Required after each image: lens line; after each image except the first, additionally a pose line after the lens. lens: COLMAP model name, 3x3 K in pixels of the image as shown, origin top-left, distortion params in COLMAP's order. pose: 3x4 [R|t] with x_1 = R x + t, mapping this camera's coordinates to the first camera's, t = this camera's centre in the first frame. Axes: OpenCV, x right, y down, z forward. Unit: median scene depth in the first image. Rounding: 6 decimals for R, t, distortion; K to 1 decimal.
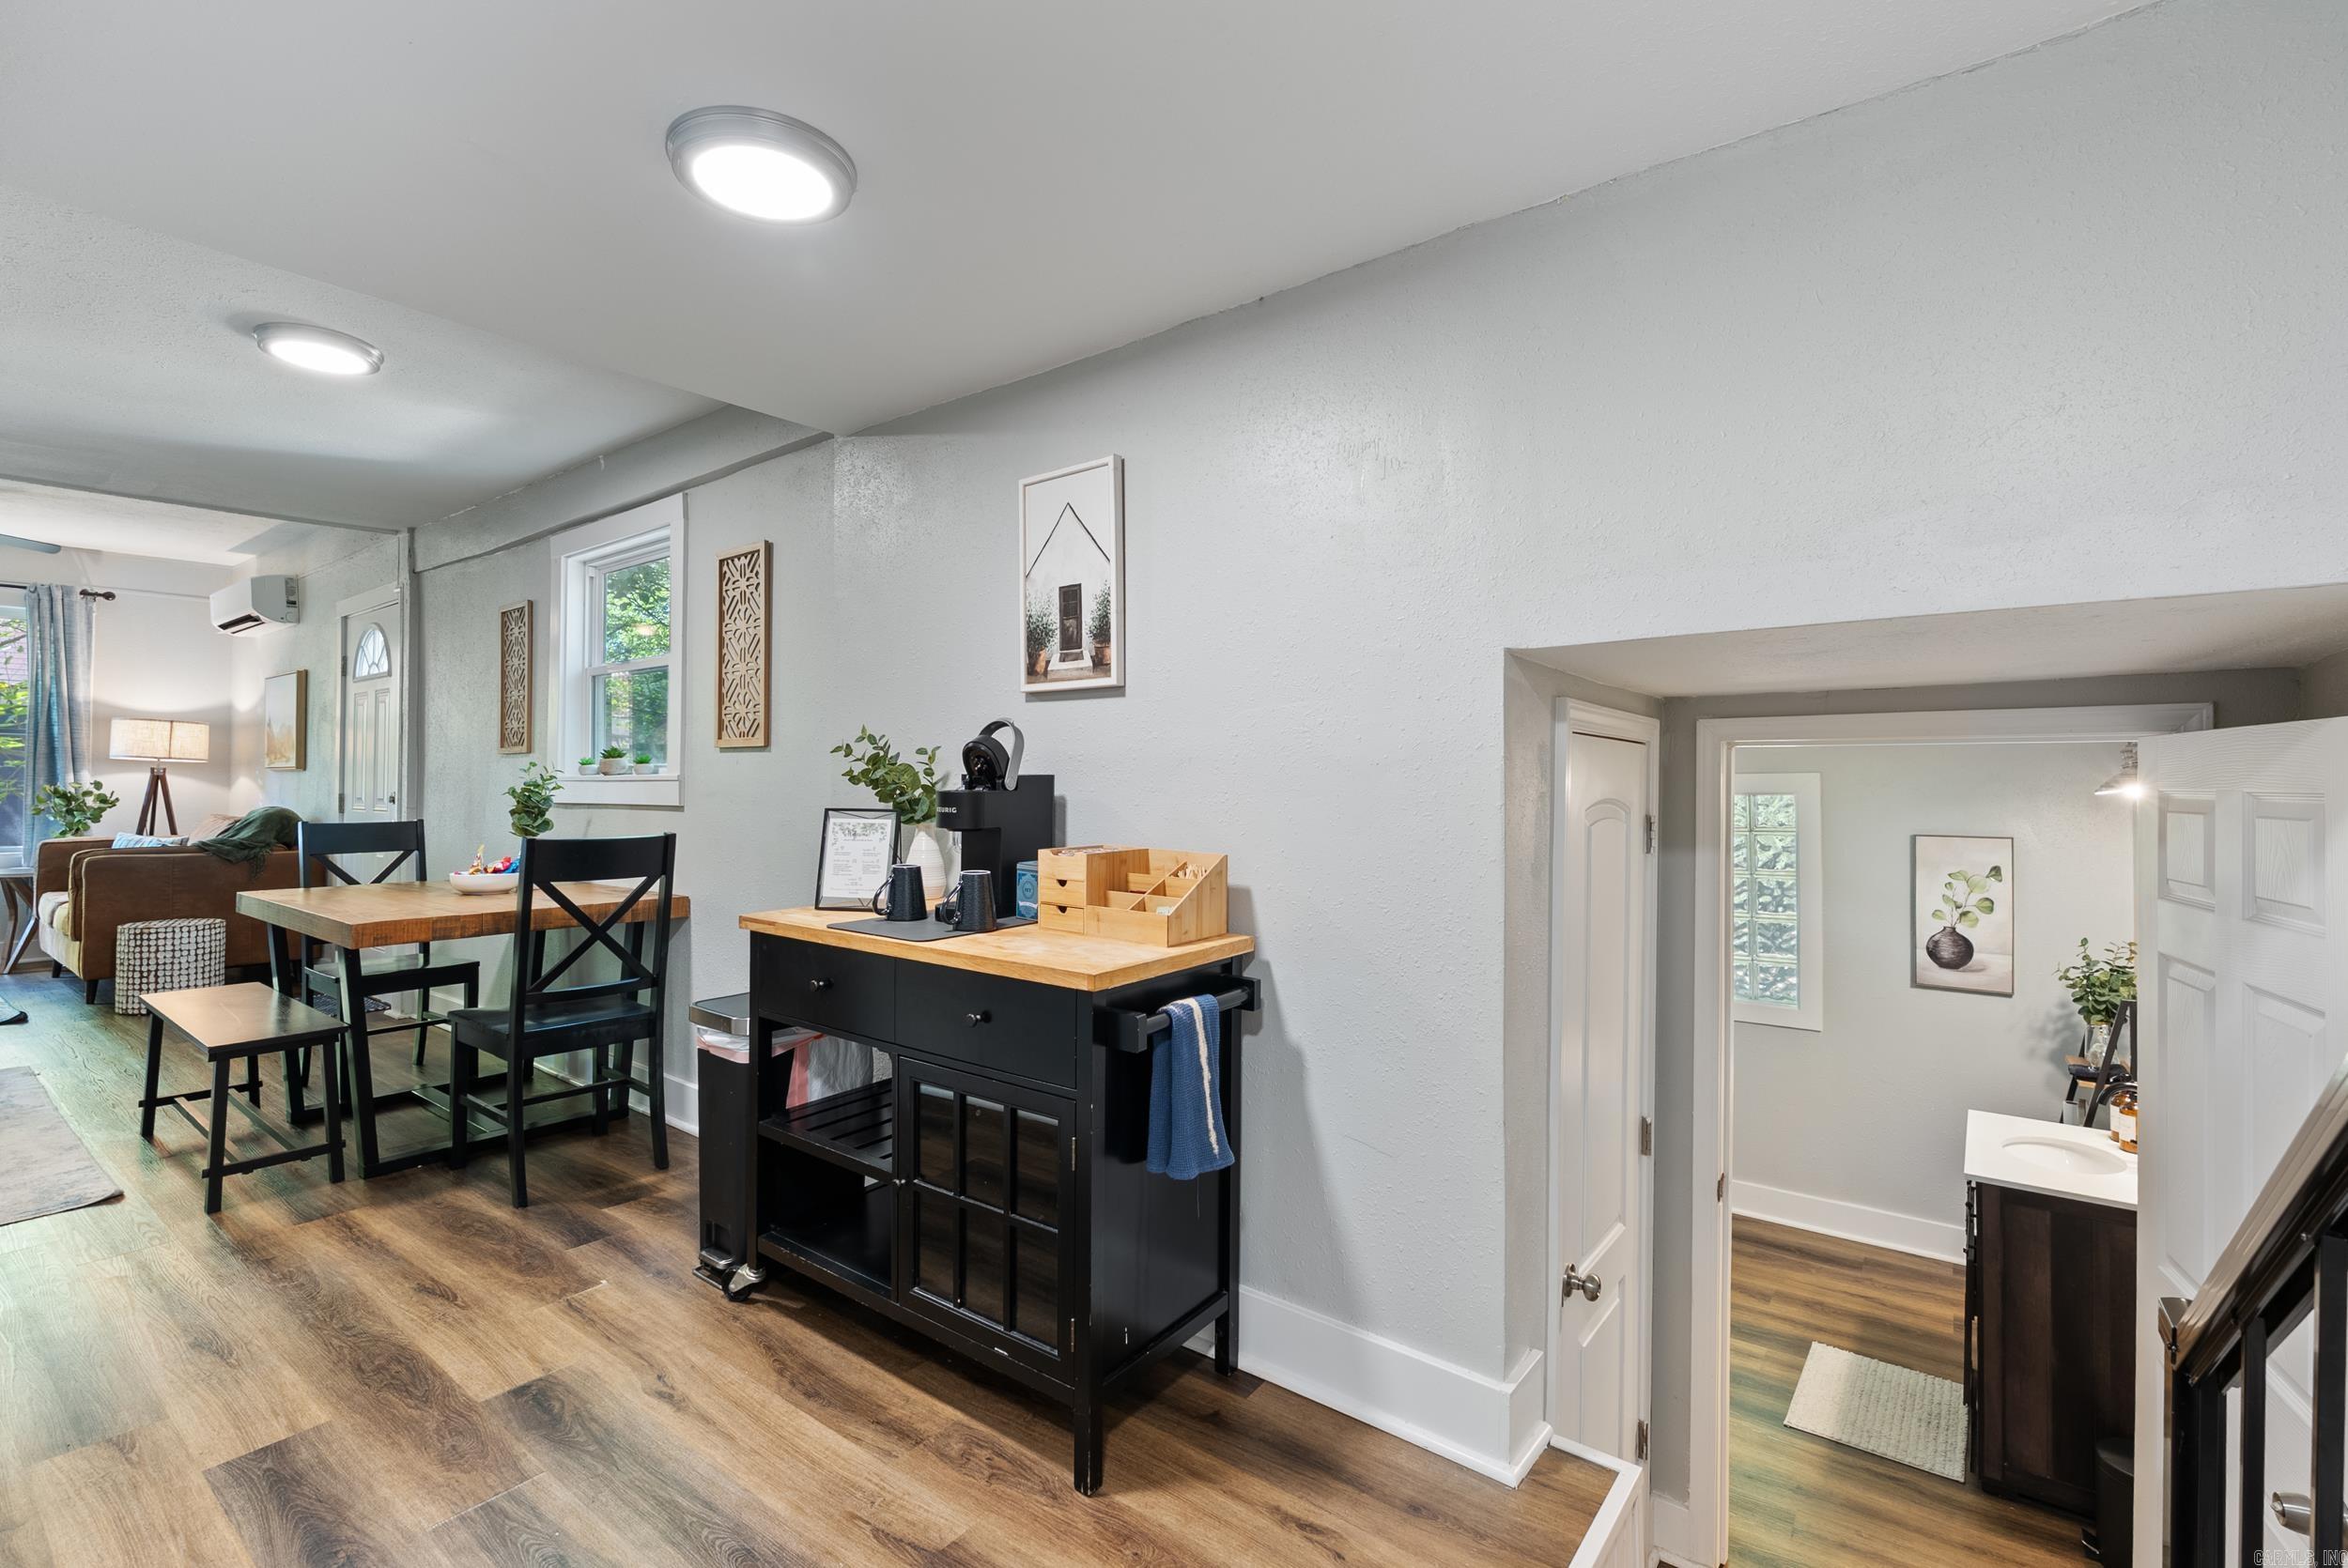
lens RADIAL K [[1037.1, 0, 1176.2], [0, 1037.1, 773.0], [0, 0, 1]] dist [-0.000639, -0.000161]
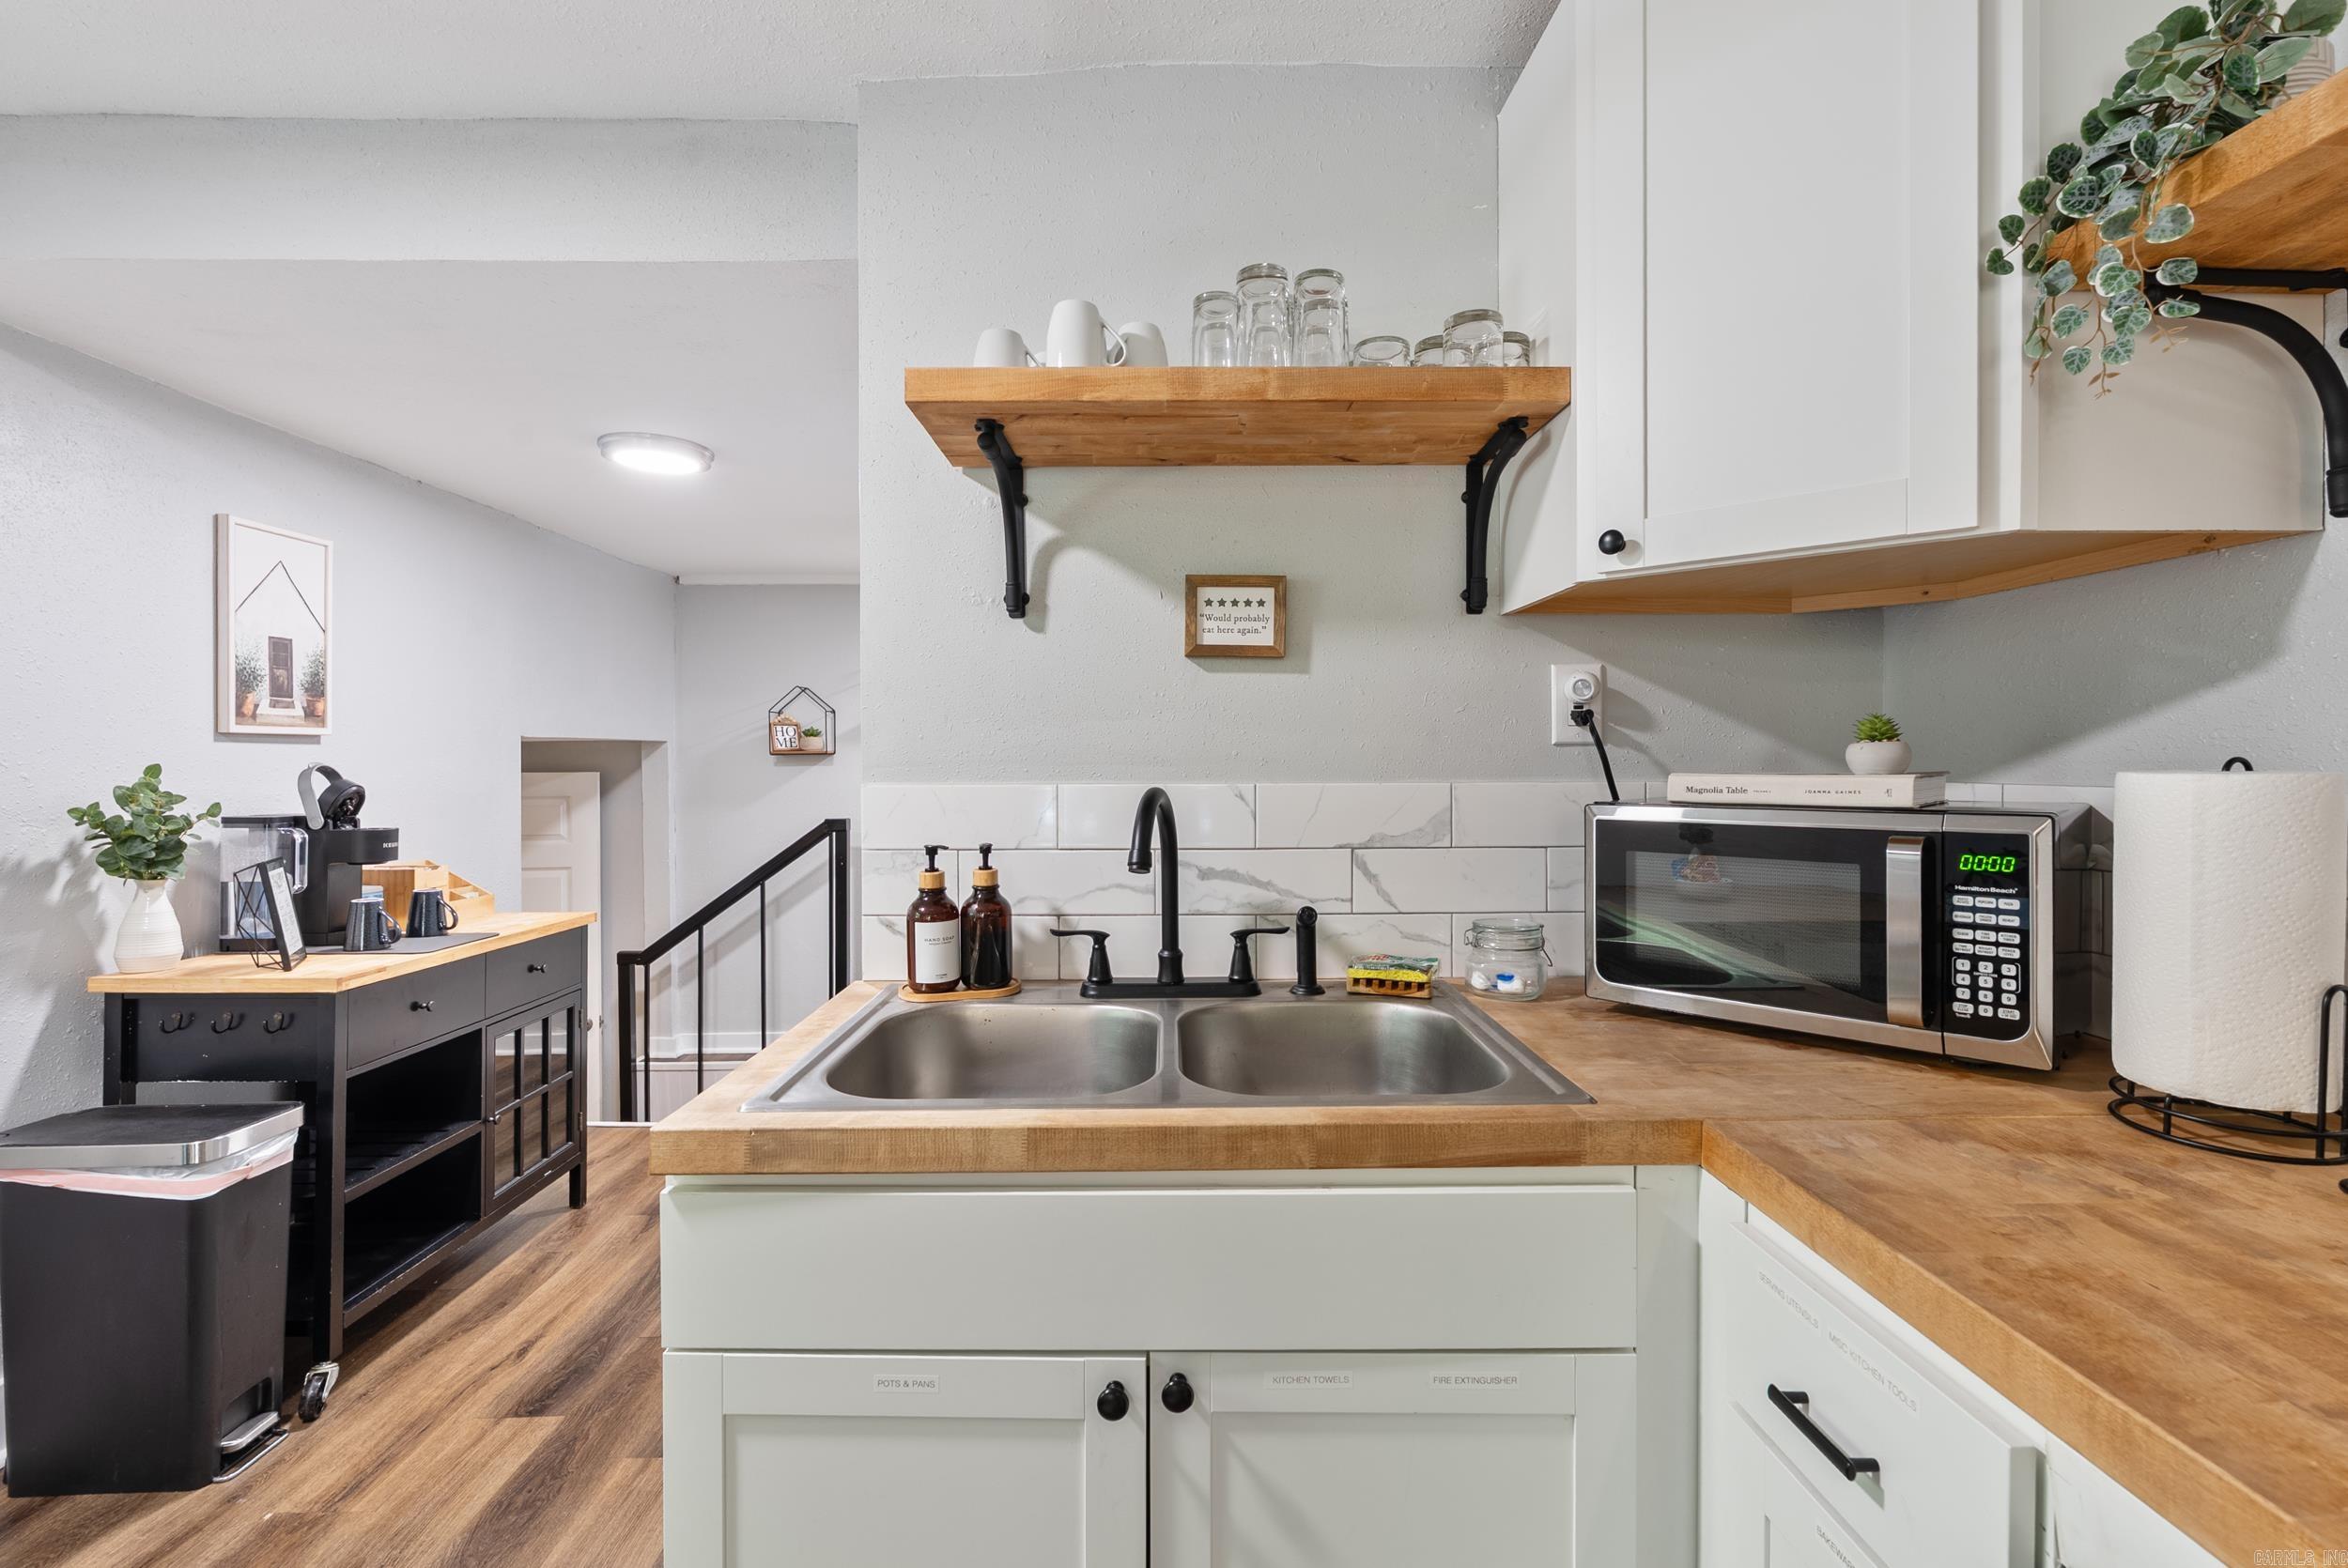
lens RADIAL K [[1037.1, 0, 1176.2], [0, 1037.1, 773.0], [0, 0, 1]] dist [-0.000639, -0.000161]
pose [[-0.625370, -0.009029, 0.780276, -1.607806], [-0.004976, 0.999959, 0.007583, -0.056122], [-0.780313, 0.000860, -0.625389, 0.998333]]
